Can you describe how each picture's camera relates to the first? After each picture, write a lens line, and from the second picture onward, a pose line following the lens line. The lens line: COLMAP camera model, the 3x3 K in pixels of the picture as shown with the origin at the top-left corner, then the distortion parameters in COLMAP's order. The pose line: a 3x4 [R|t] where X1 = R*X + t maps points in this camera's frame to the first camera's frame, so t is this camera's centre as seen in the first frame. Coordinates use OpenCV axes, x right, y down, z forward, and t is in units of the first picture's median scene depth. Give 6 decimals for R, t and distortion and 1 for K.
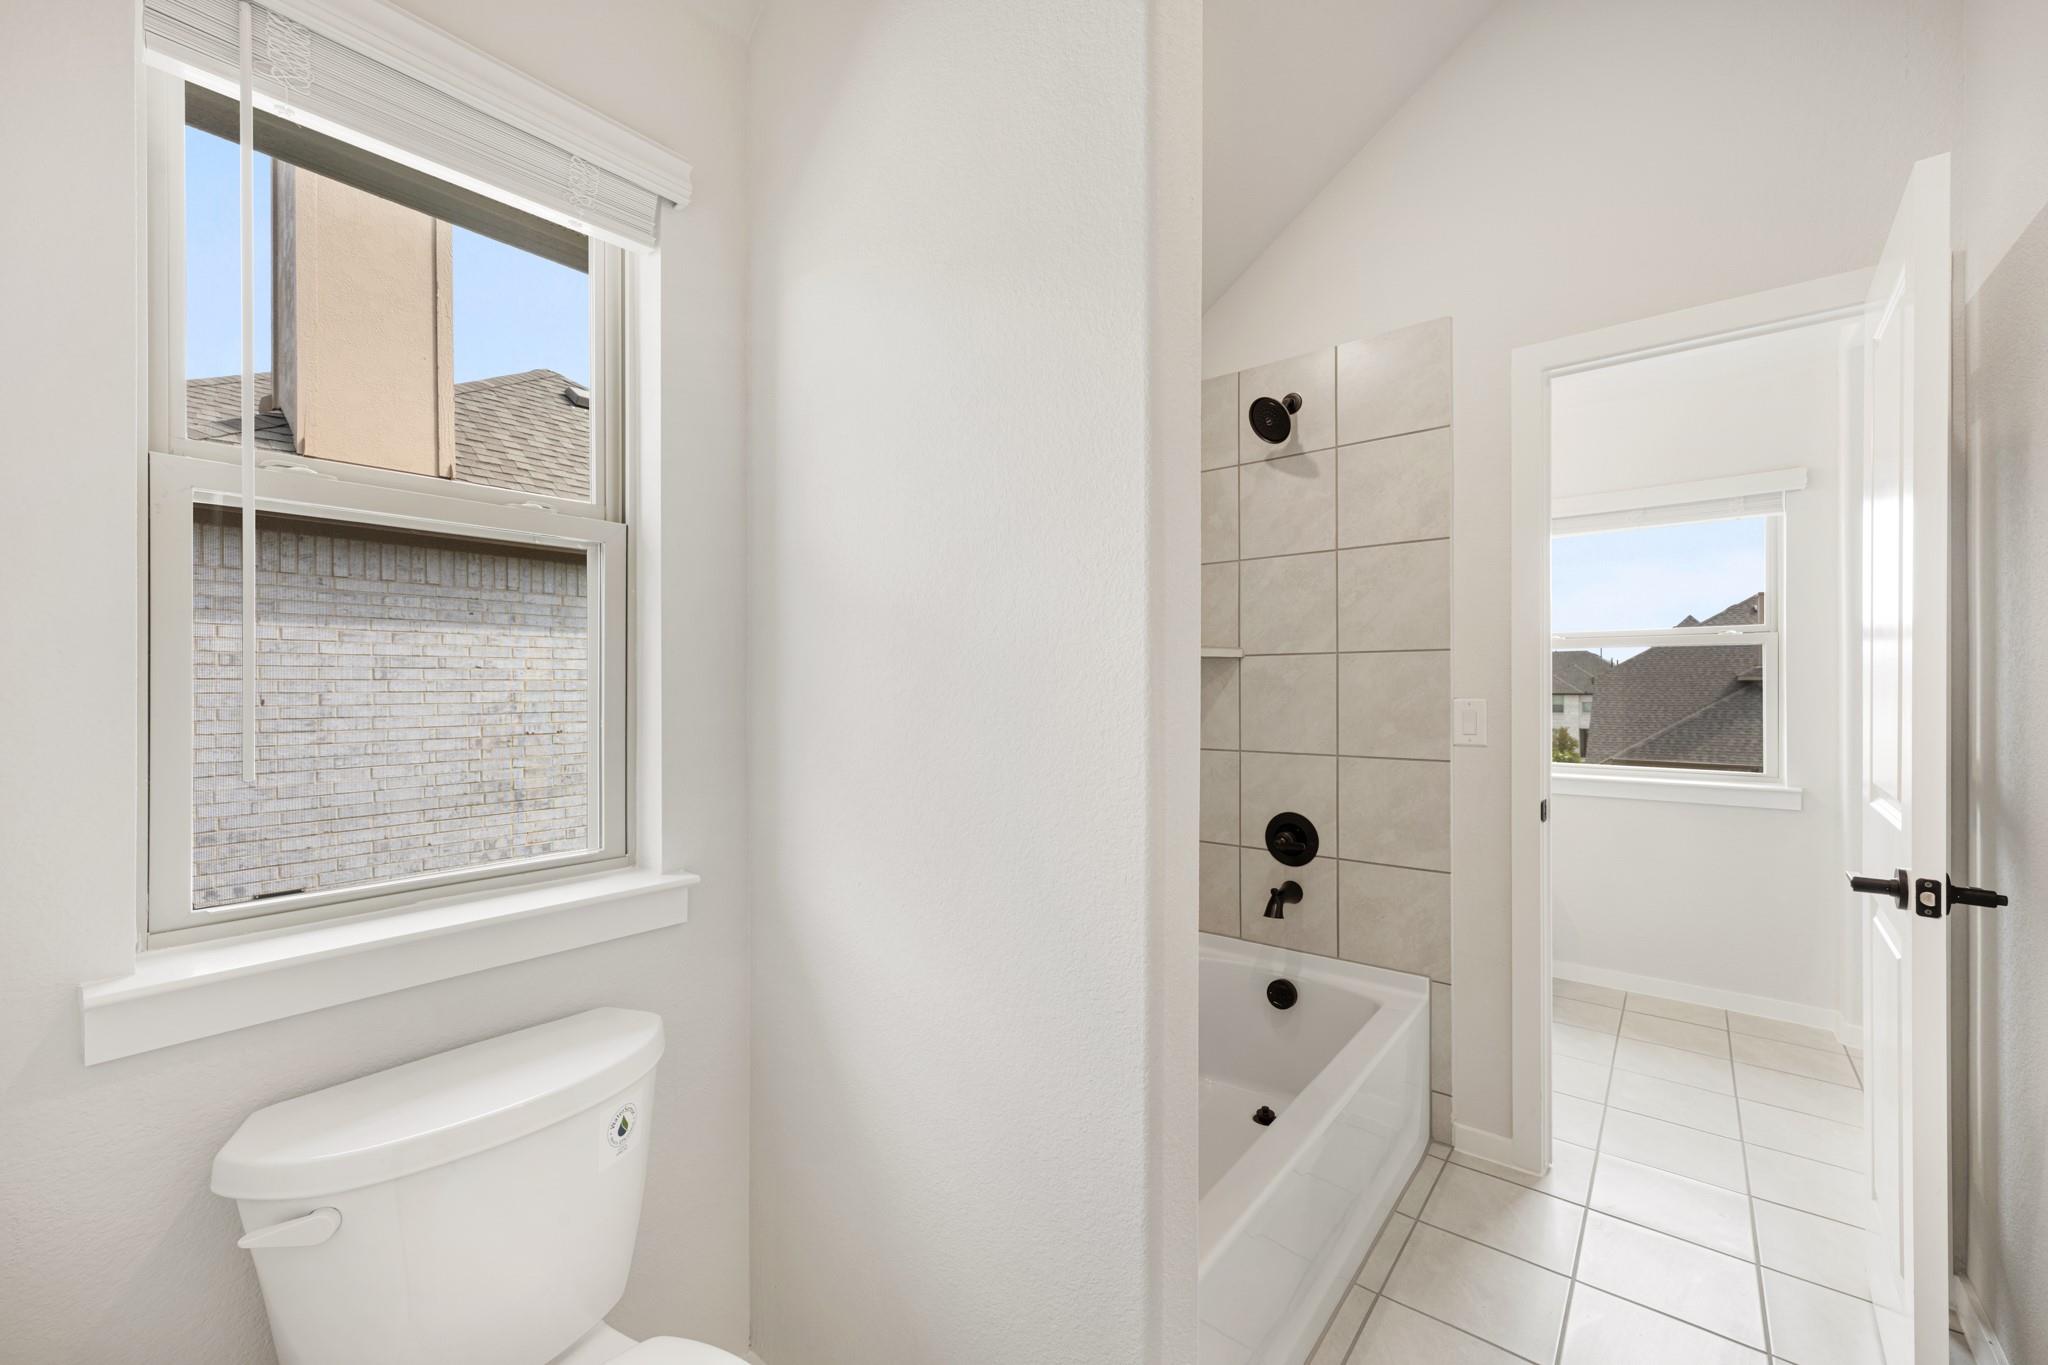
lens RADIAL K [[826.8, 0, 1019.1], [0, 826.8, 687.7], [0, 0, 1]] dist [-0.003804, 0.000803]
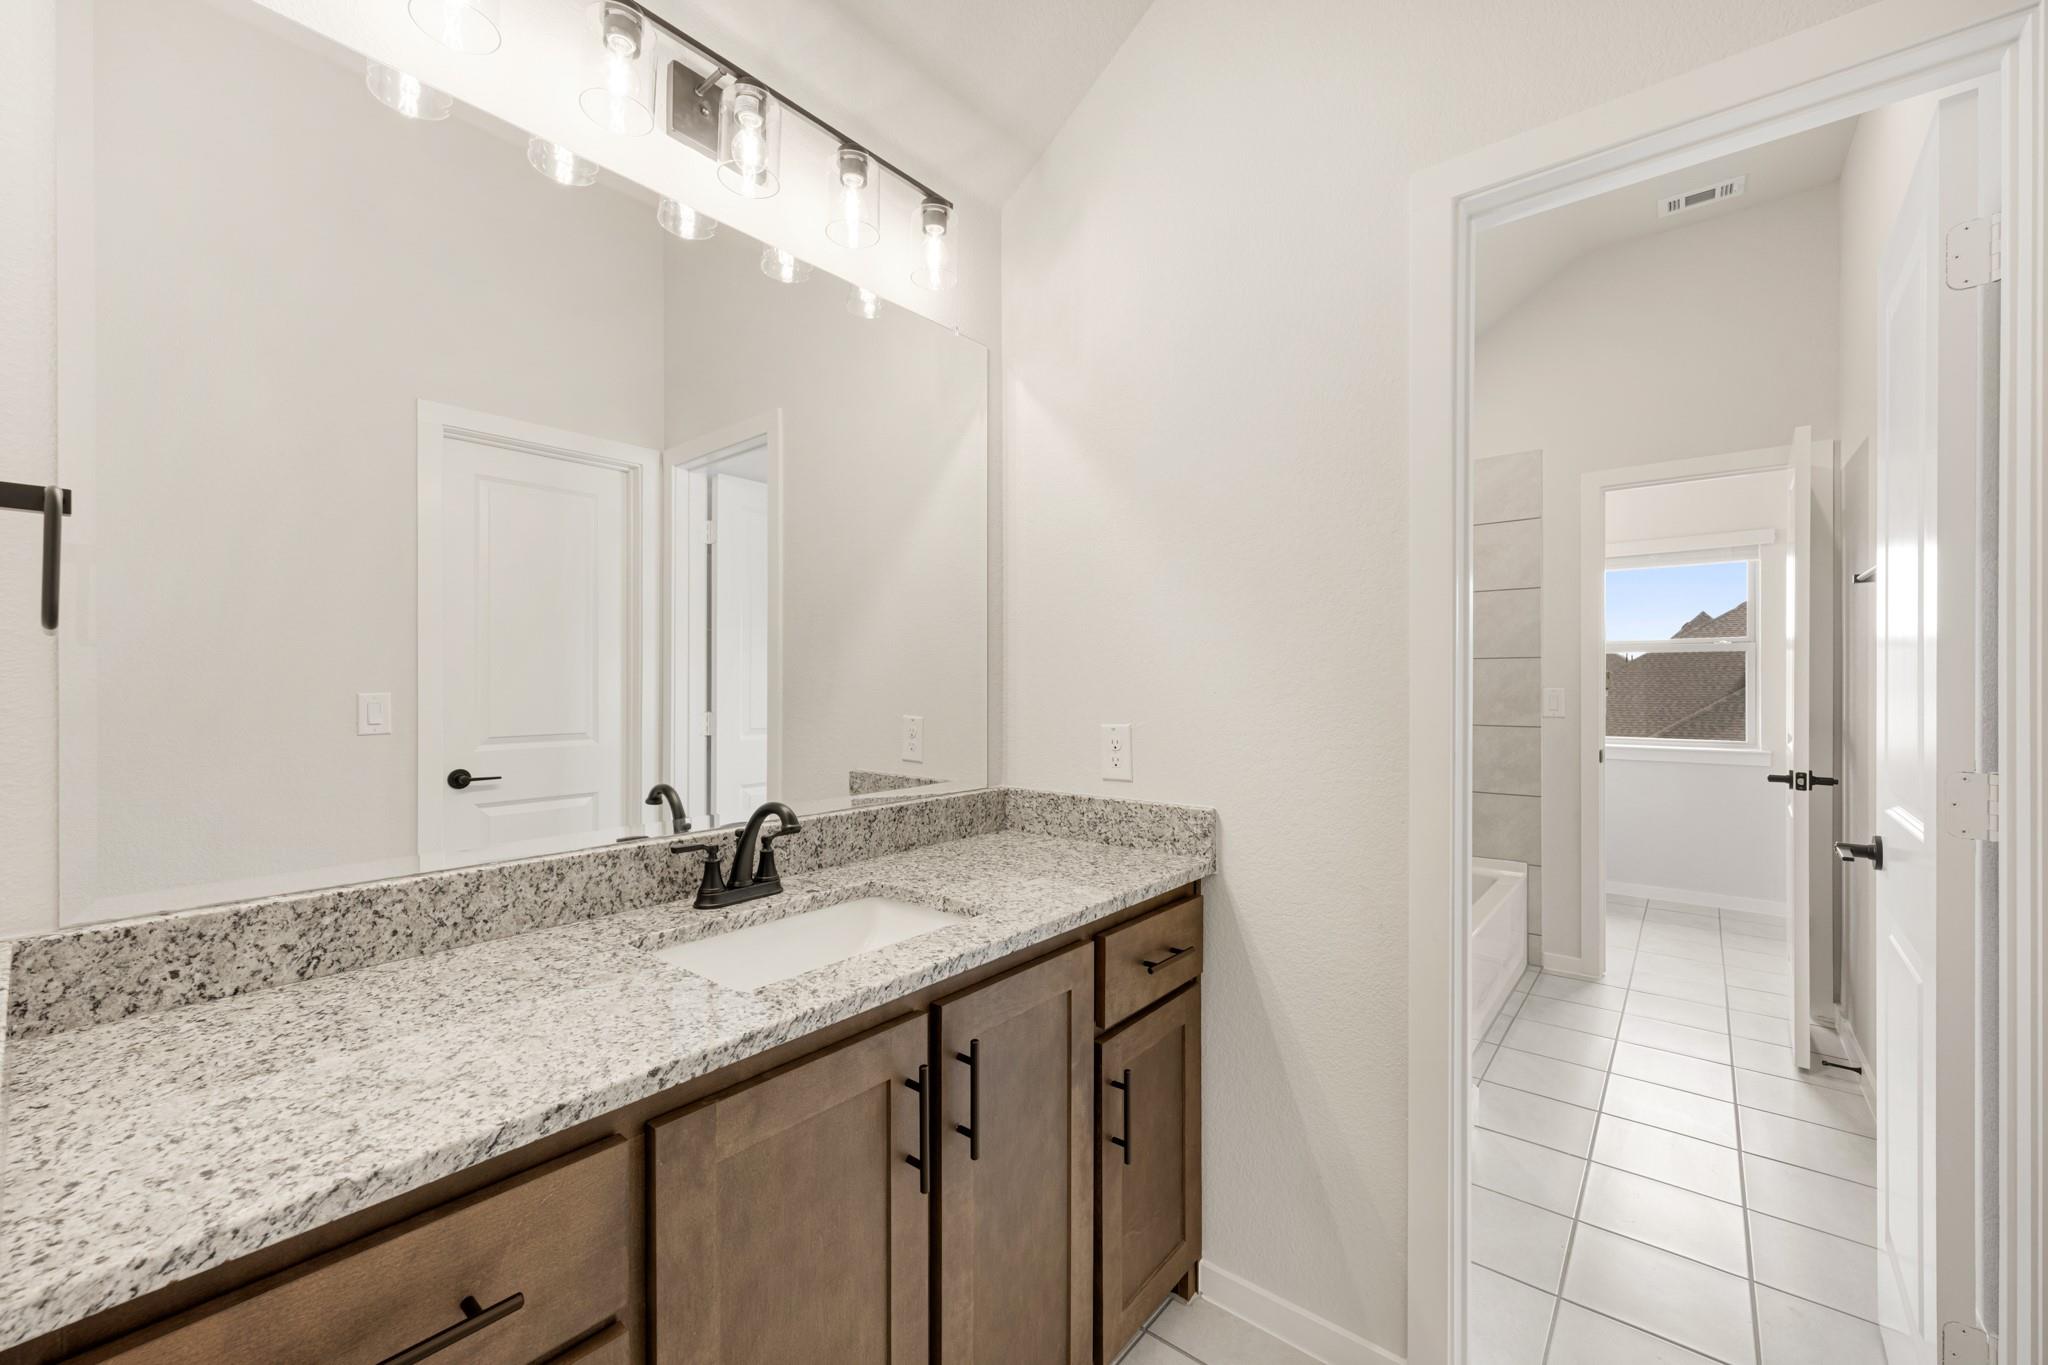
lens RADIAL K [[826.8, 0, 1027.5], [0, 826.8, 683.3], [0, 0, 1]] dist [-0.003804, 0.000803]
pose [[0.999992, 0.000750, -0.003952, -0.470561], [-0.000744, 0.999998, 0.001653, 0.002553], [0.003954, -0.001650, 0.999991, -0.608077]]
